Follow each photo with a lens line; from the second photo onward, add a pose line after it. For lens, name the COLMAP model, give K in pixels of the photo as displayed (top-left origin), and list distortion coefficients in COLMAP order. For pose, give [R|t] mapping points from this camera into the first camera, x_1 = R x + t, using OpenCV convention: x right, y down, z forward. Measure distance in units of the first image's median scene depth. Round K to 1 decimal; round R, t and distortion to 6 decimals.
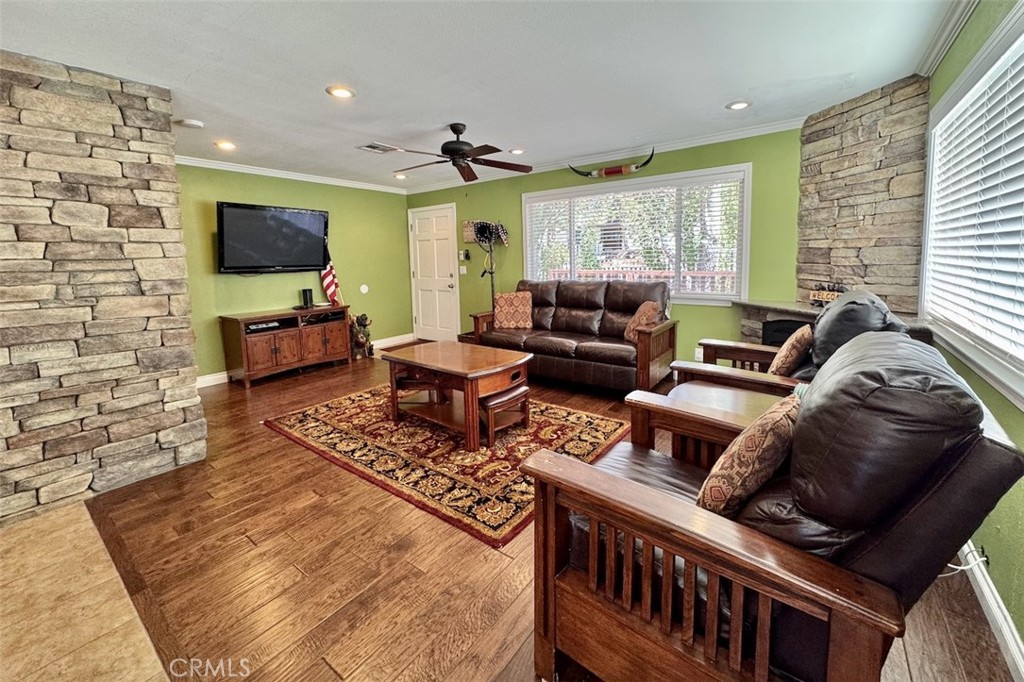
lens RADIAL K [[405.6, 0, 512.5], [0, 405.6, 297.2], [0, 0, 1]] dist [-0.000673, -0.000007]
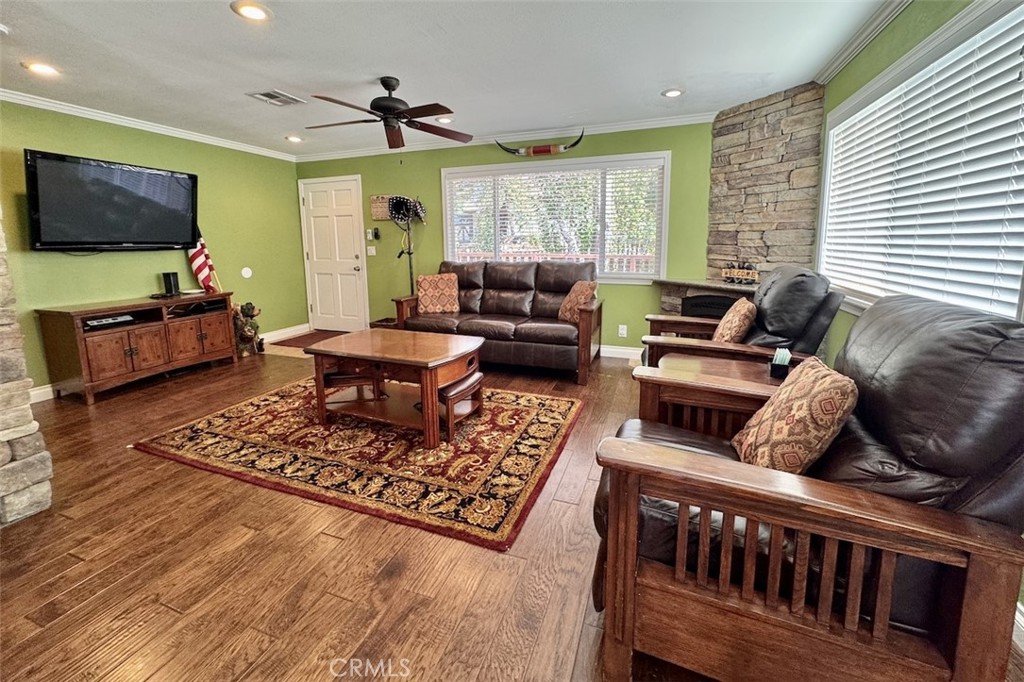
lens RADIAL K [[405.6, 0, 512.5], [0, 405.6, 297.2], [0, 0, 1]] dist [-0.000673, -0.000007]
pose [[0.958847, -0.023901, 0.282915, -0.147004], [0.013909, 0.999208, 0.037272, 0.012523], [-0.283582, -0.031803, 0.958420, 0.085044]]
